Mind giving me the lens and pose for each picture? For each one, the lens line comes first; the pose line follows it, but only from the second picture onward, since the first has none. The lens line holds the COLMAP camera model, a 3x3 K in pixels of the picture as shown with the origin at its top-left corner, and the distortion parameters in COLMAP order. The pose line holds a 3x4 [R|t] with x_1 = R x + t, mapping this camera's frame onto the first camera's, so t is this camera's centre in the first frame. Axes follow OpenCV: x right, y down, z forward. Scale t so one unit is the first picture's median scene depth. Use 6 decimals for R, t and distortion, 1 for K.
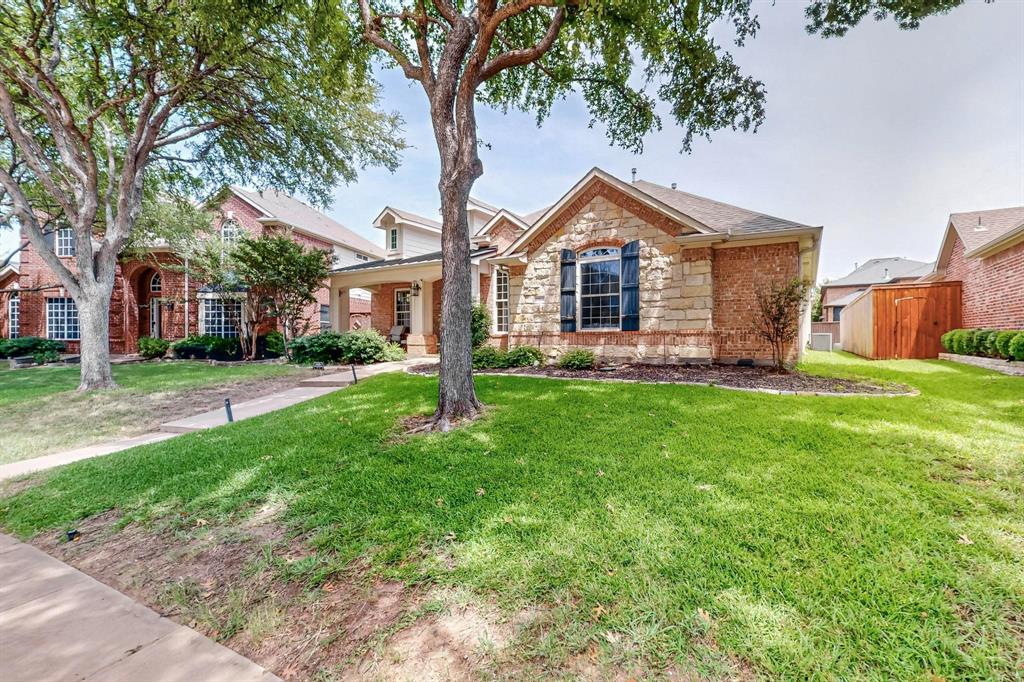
lens RADIAL K [[434.3, 0, 570.2], [0, 434.3, 339.5], [0, 0, 1]] dist [0.002286, 0.000108]
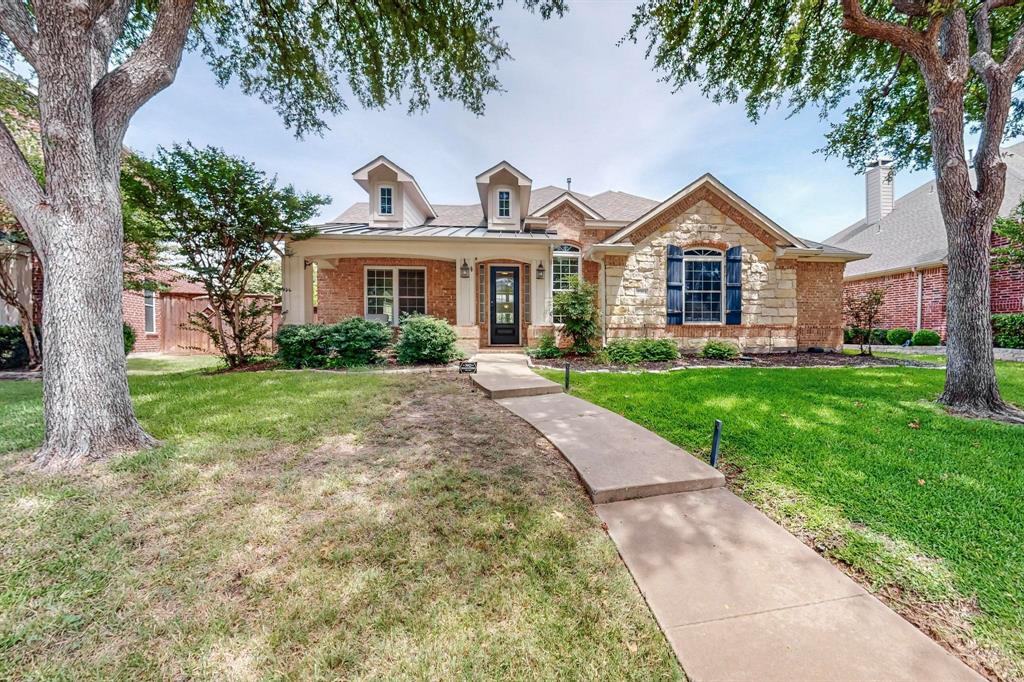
lens RADIAL K [[377.1, 0, 538.2], [0, 377.1, 341.6], [0, 0, 1]] dist [0.001034, 0.000127]
pose [[0.837834, -0.007169, 0.545878, -0.785669], [-0.001525, 0.999879, 0.015472, 0.009198], [-0.545923, -0.013795, 0.837722, 0.420801]]
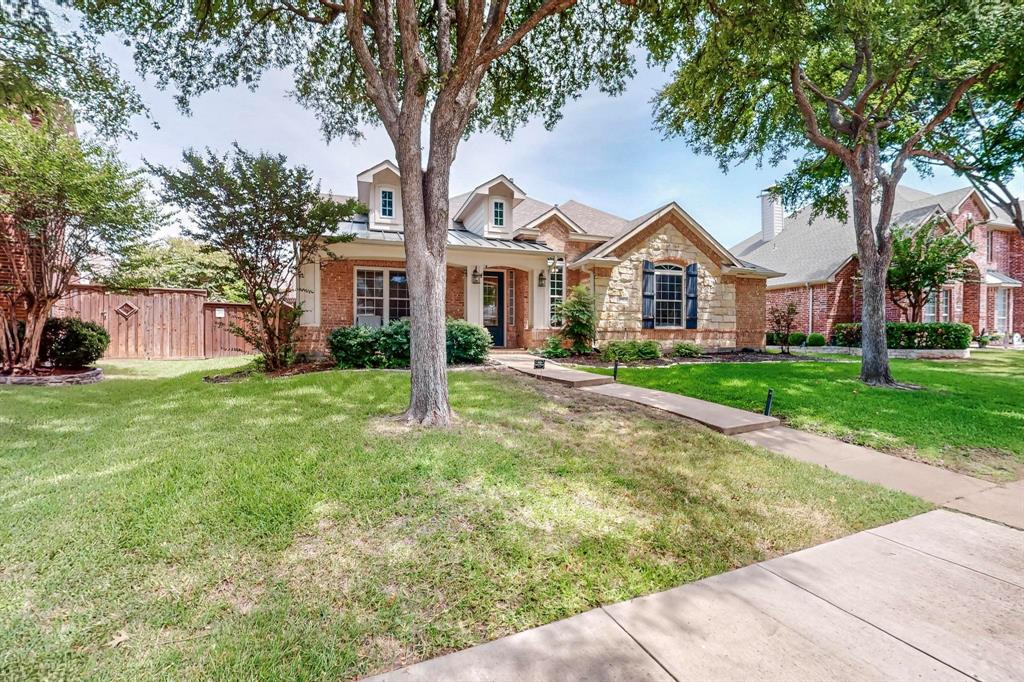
lens RADIAL K [[434.3, 0, 504.8], [0, 434.3, 341.5], [0, 0, 1]] dist [0.002286, 0.000108]
pose [[0.693903, -0.003285, 0.720061, -1.178434], [-0.003963, 0.999957, 0.008381, 0.010052], [-0.720058, -0.008669, 0.693860, 0.446528]]
